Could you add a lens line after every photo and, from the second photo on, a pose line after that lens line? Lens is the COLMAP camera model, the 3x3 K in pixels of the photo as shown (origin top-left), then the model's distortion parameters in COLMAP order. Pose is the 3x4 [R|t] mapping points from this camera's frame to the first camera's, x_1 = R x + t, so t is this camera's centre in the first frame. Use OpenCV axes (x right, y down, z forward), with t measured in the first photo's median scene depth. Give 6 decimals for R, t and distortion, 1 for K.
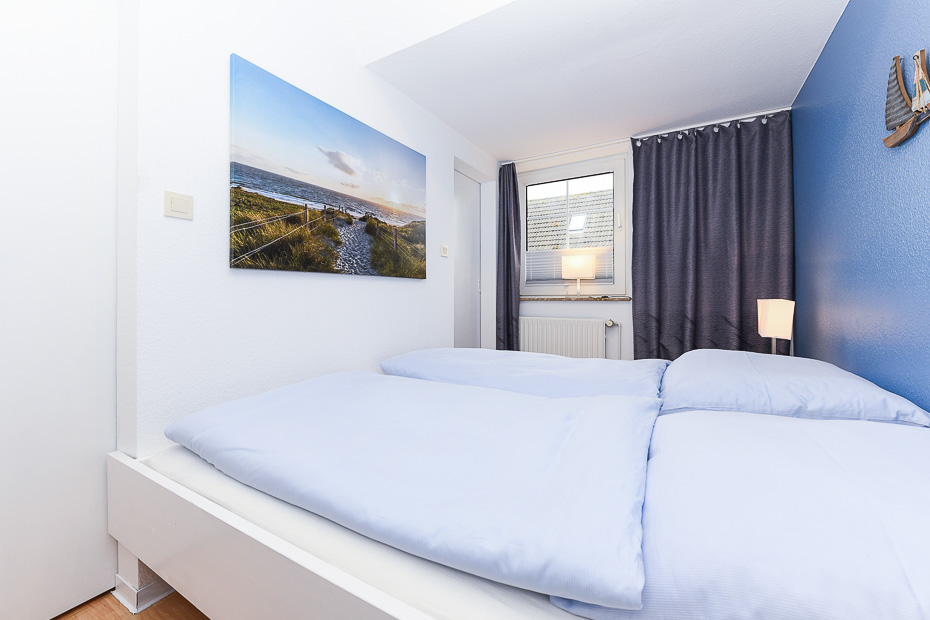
lens RADIAL K [[377.8, 0, 459.7], [0, 377.8, 293.1], [0, 0, 1]] dist [-0.001091, -0.000297]
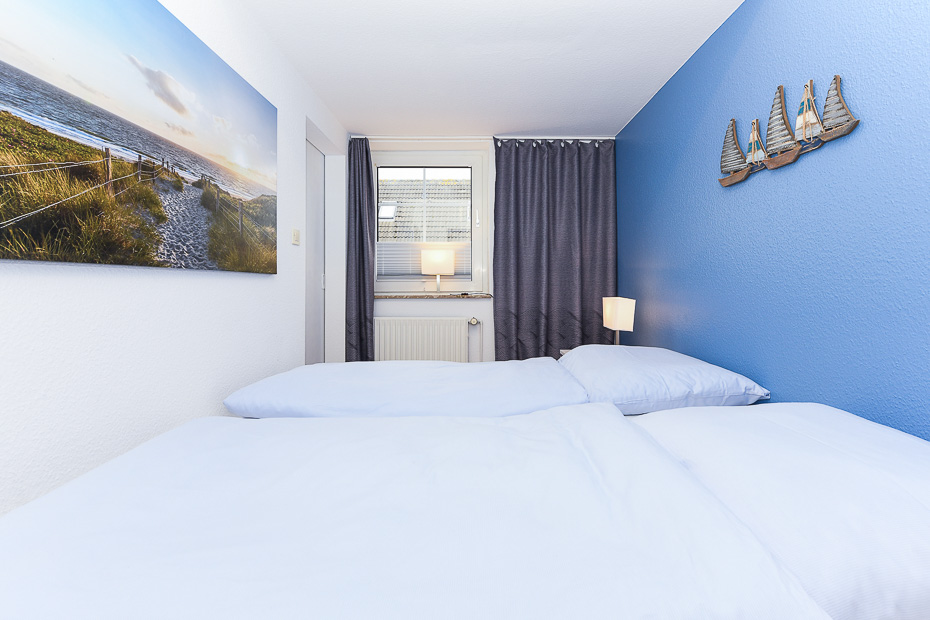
lens RADIAL K [[404.6, 0, 482.3], [0, 404.6, 284.1], [0, 0, 1]] dist [0.000610, -0.000381]
pose [[0.851820, 0.004426, 0.523816, -0.149894], [-0.004703, 0.999989, -0.000800, -0.017824], [-0.523813, -0.001782, 0.851831, 0.103739]]
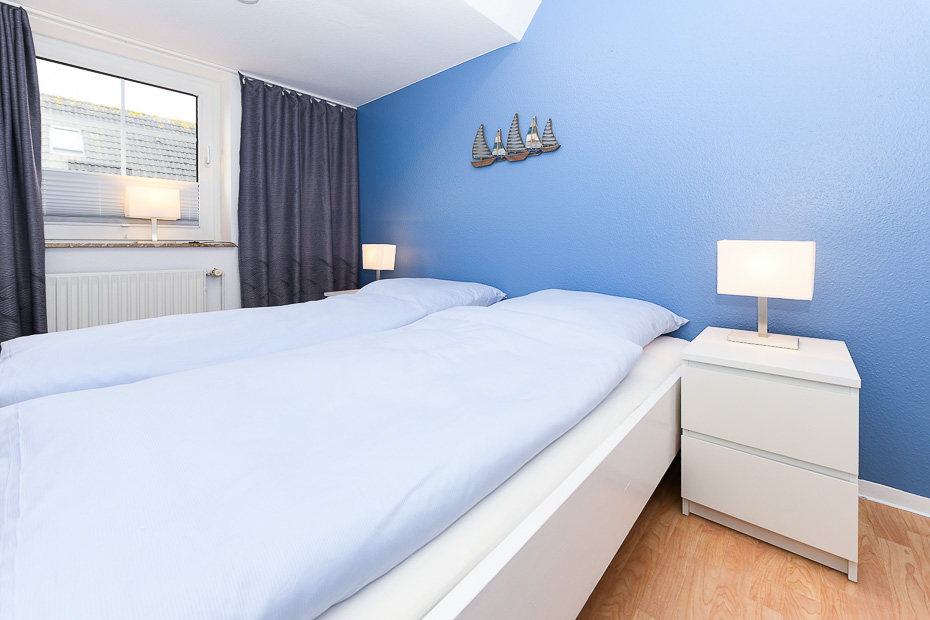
lens RADIAL K [[378.8, 0, 467.9], [0, 378.8, 249.5], [0, 0, 1]] dist [0.001224, -0.000019]
pose [[0.192237, -0.006278, 0.981329, -0.392976], [-0.006407, 0.999950, 0.007652, 0.018263], [-0.981328, -0.007758, 0.192187, 0.290691]]
